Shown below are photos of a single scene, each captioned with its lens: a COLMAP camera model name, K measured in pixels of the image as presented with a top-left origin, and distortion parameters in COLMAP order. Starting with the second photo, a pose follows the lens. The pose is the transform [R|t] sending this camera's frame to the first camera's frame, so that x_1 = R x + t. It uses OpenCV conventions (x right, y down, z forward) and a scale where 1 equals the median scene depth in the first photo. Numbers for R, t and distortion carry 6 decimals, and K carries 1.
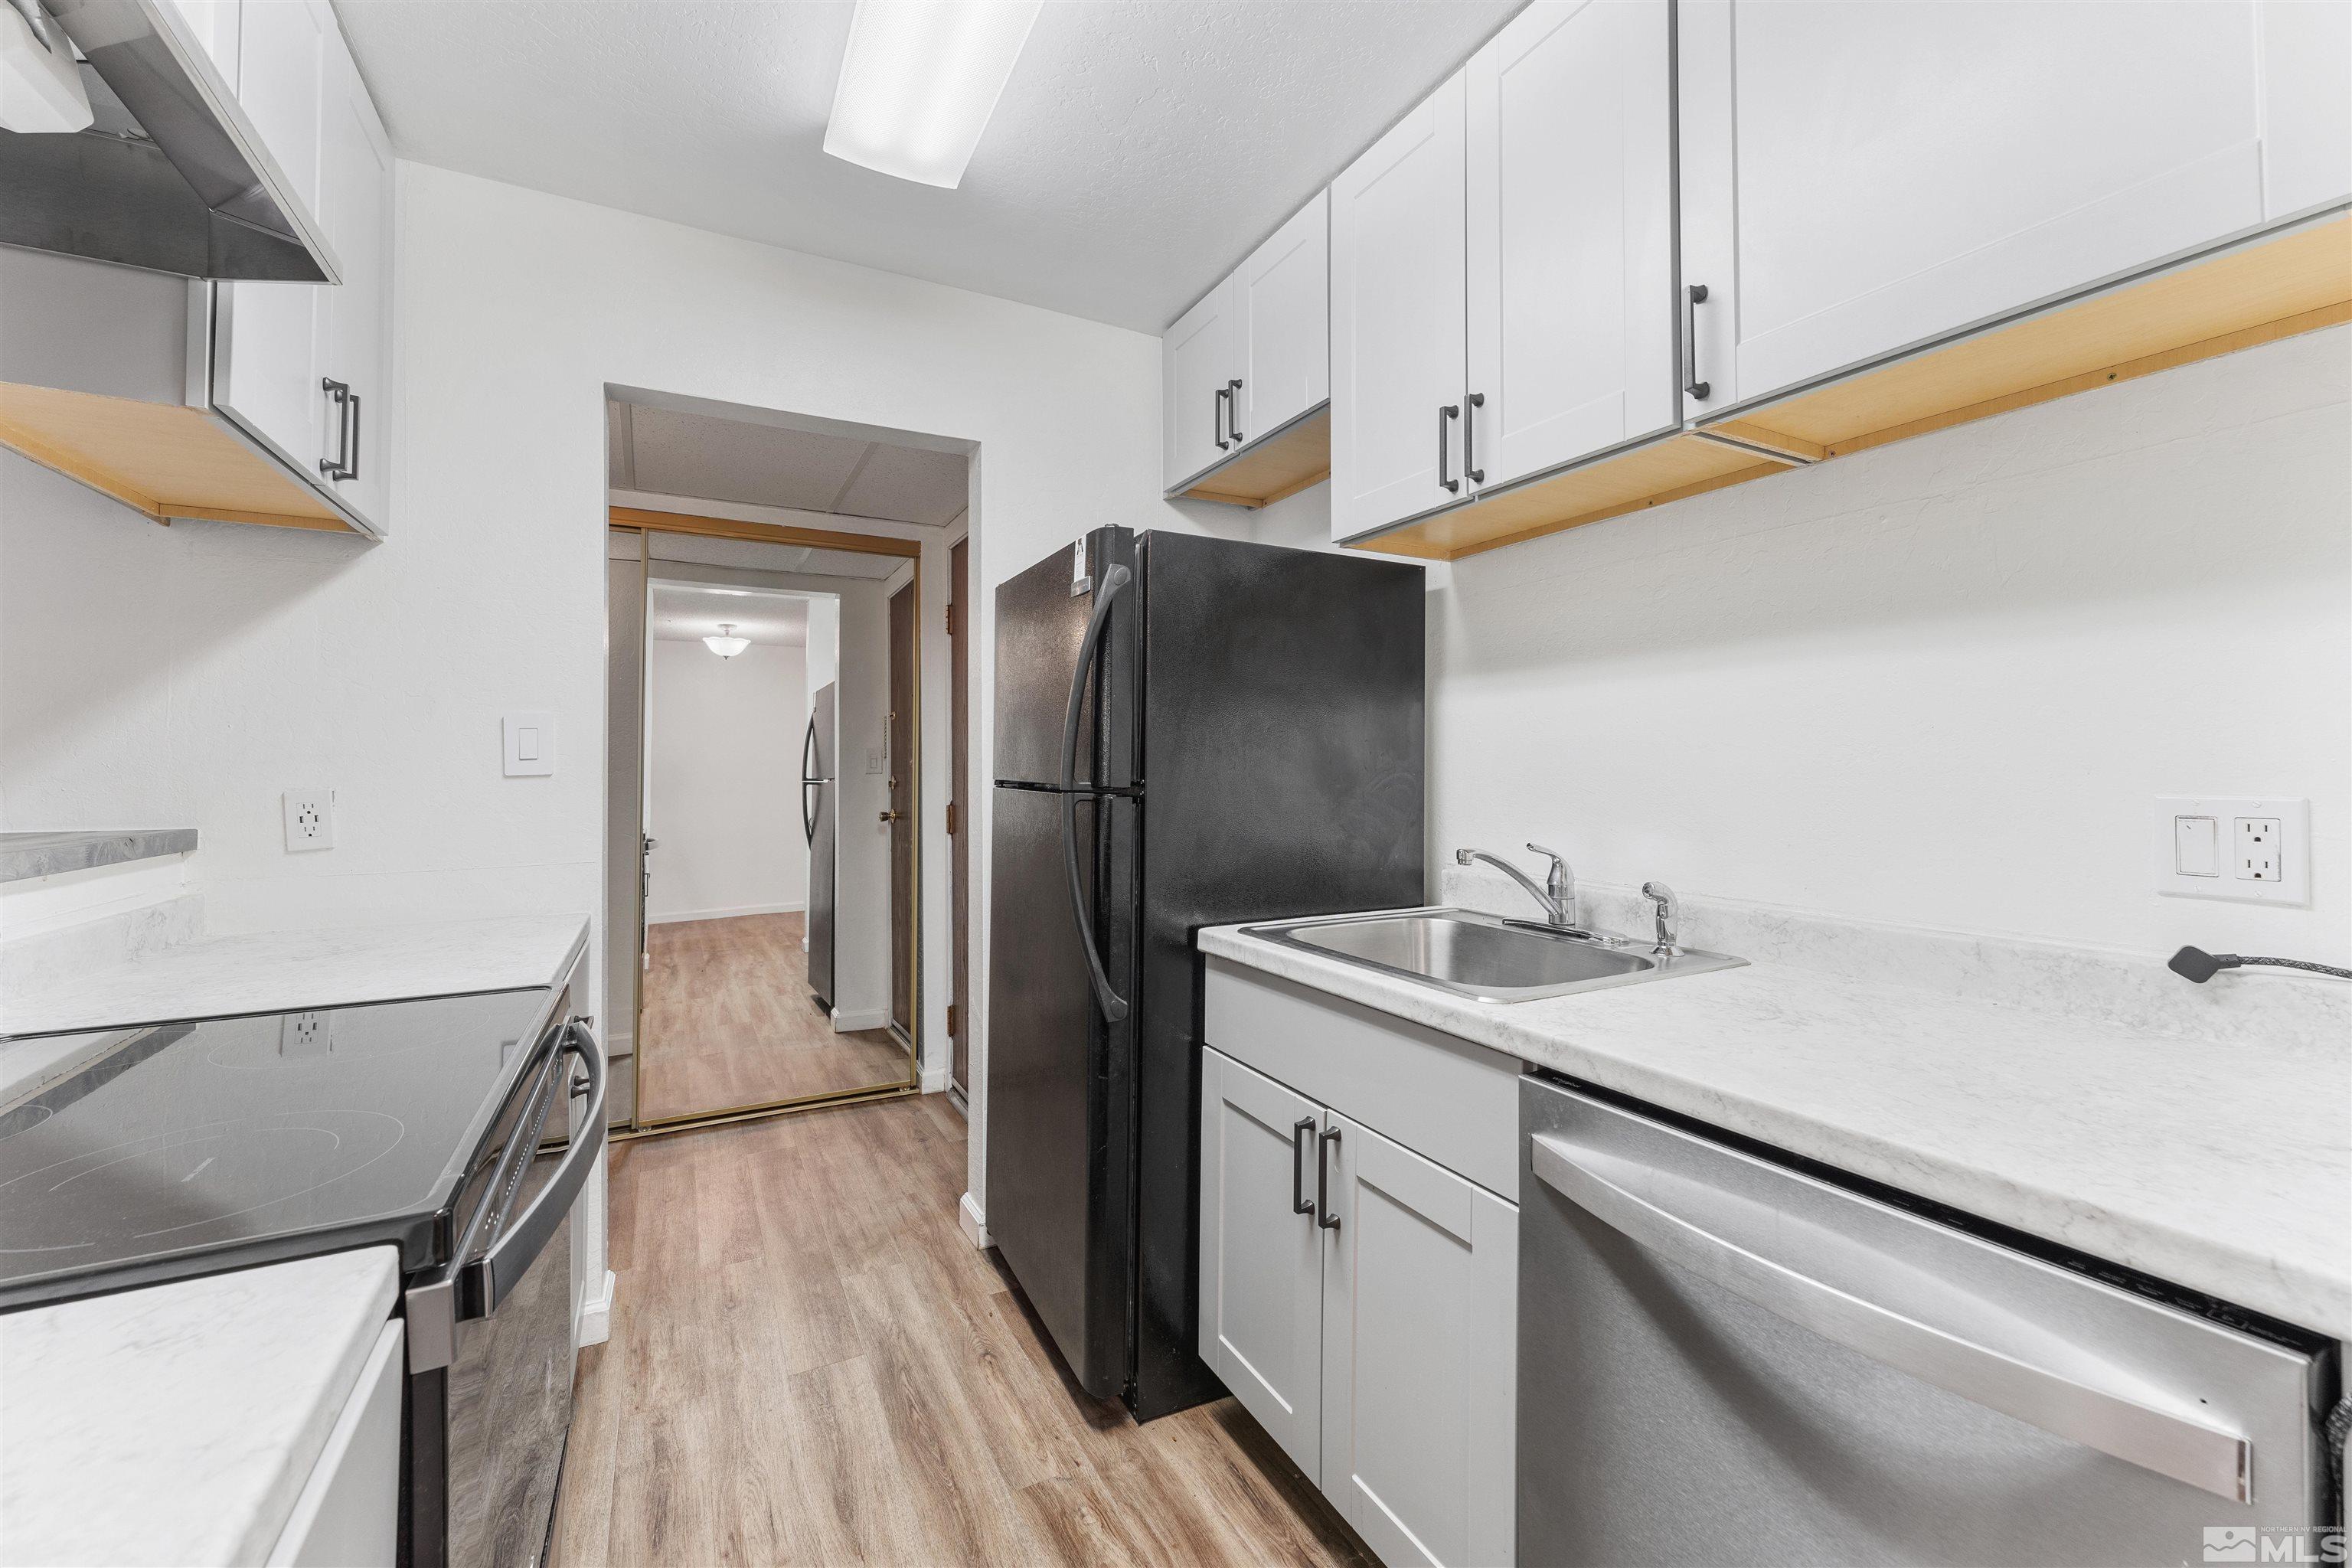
lens RADIAL K [[942.3, 0, 1184.2], [0, 942.3, 745.2], [0, 0, 1]] dist [-0.001022, 0.000166]
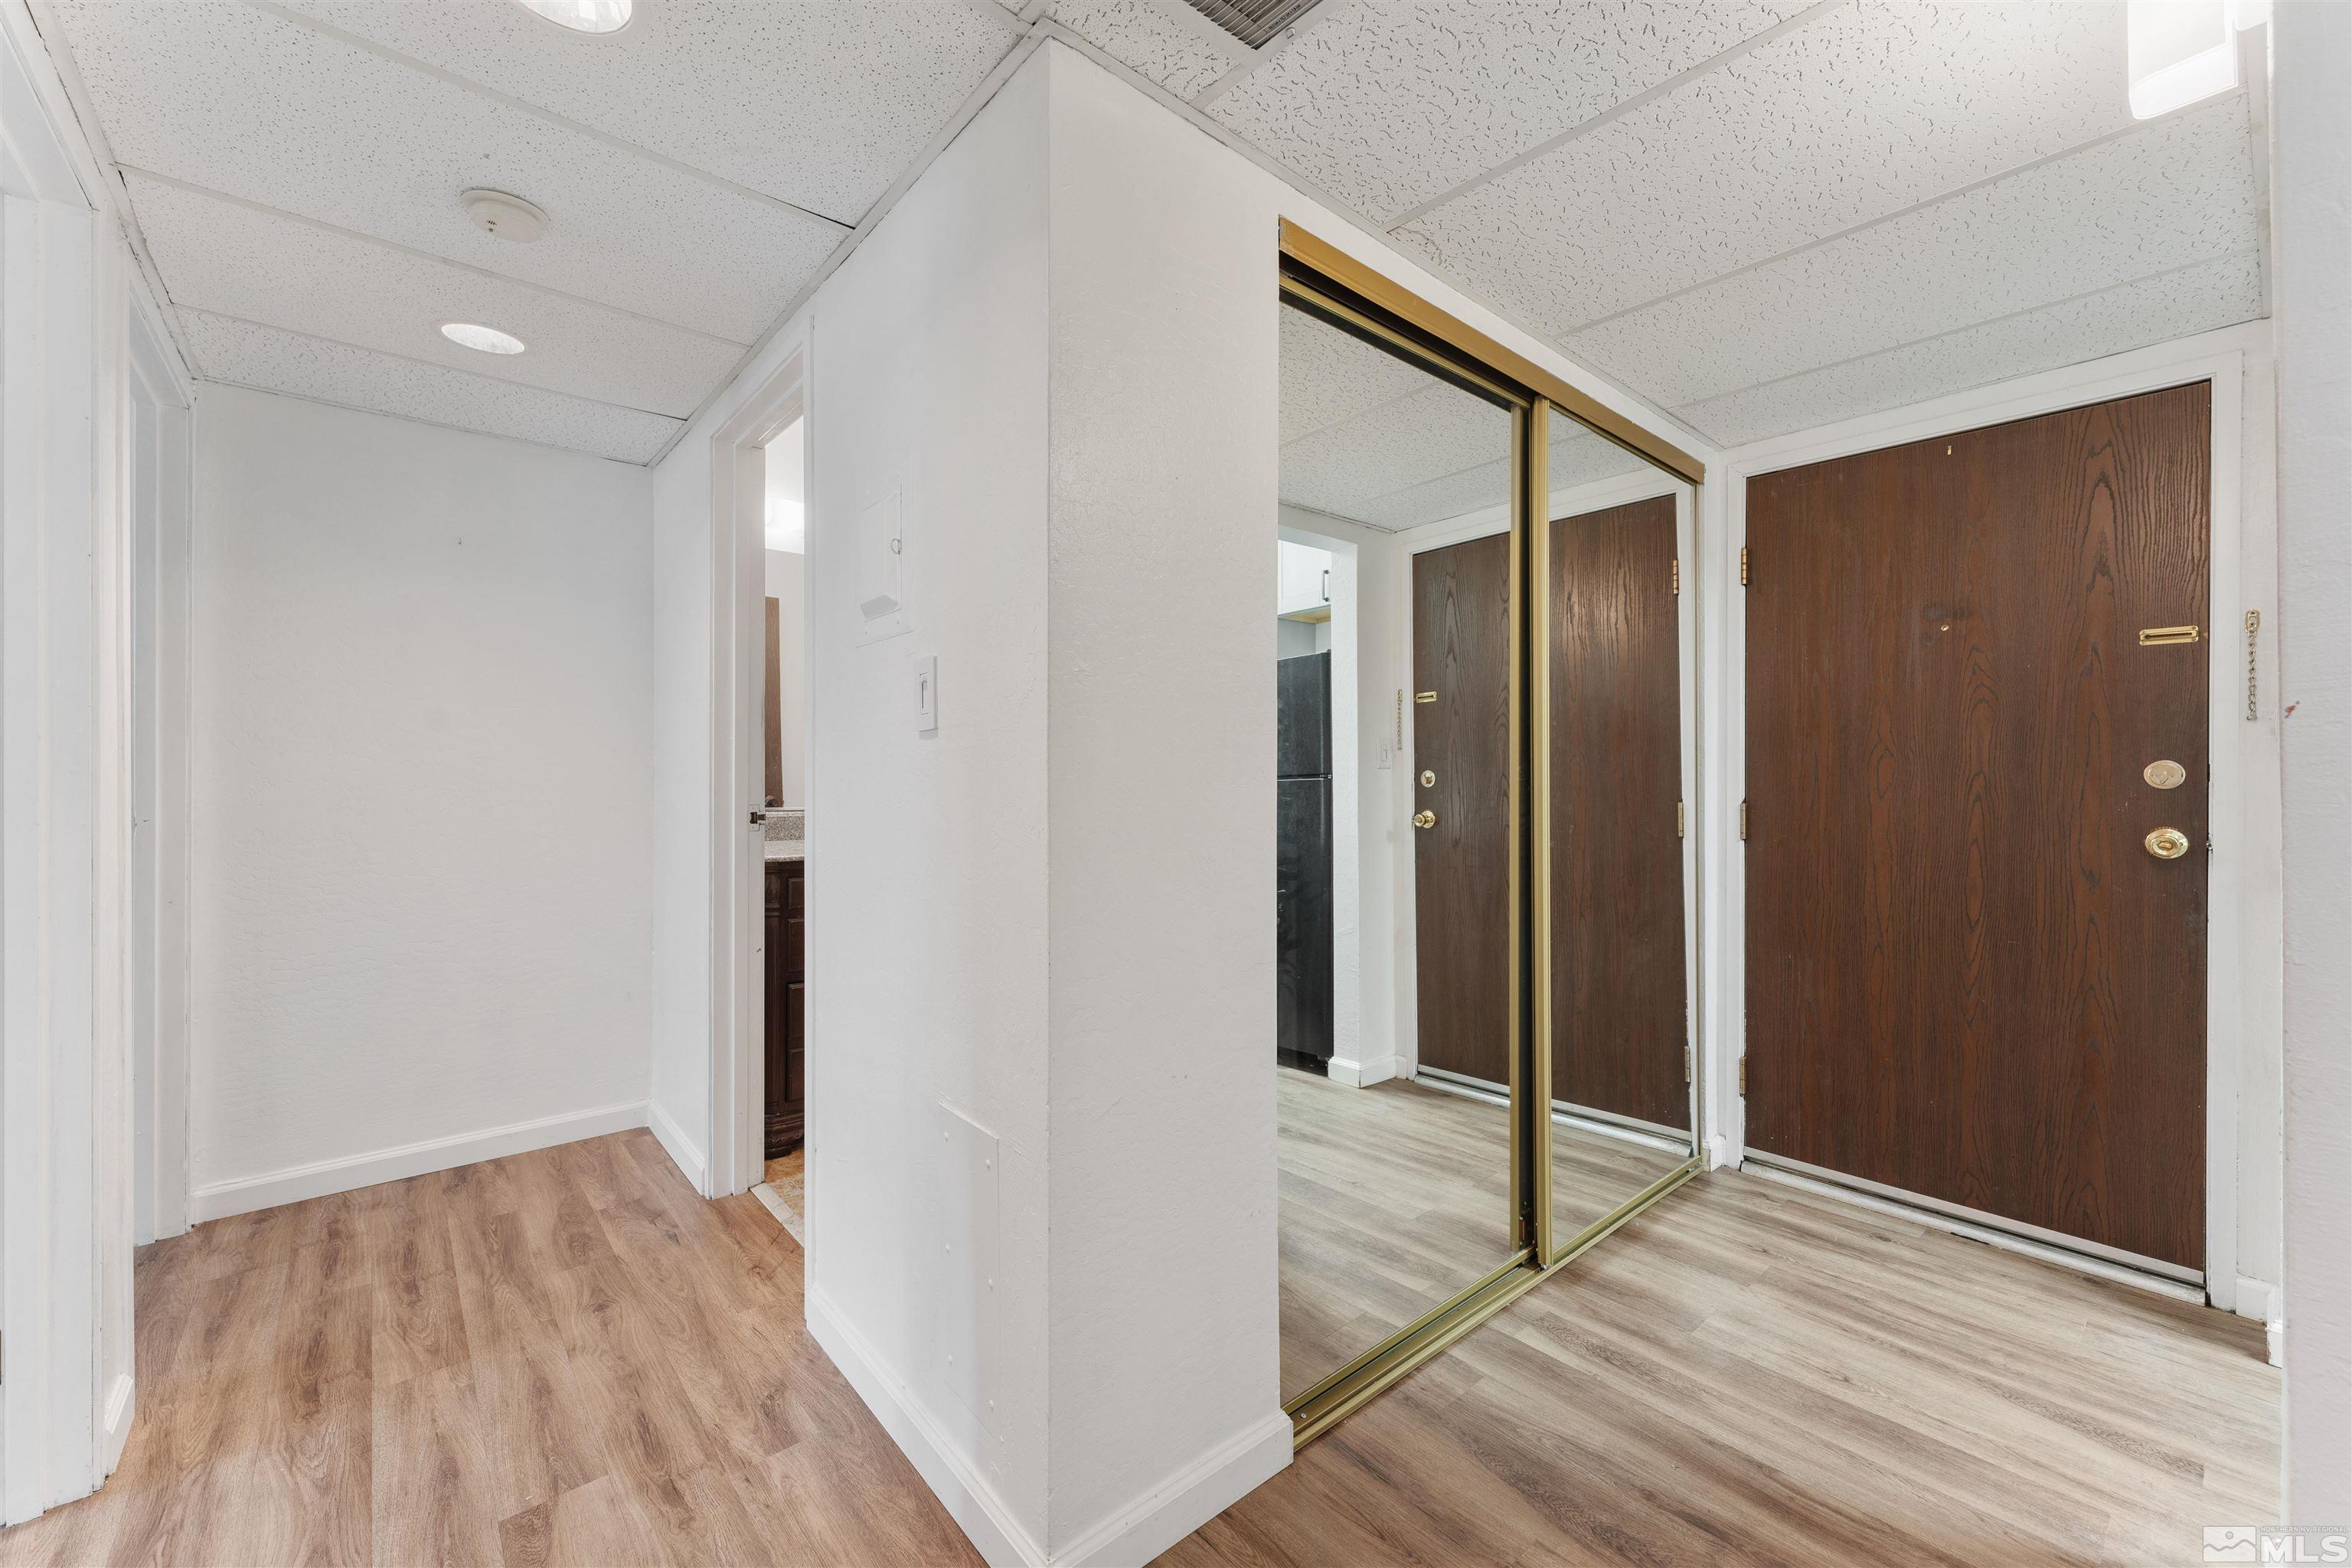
lens RADIAL K [[942.3, 0, 1164.4], [0, 942.3, 768.6], [0, 0, 1]] dist [-0.001022, 0.000166]
pose [[0.974907, 0.008569, 0.222448, -1.568528], [-0.011970, 0.999831, 0.013943, 0.054965], [-0.222291, -0.016256, 0.974845, 0.604112]]
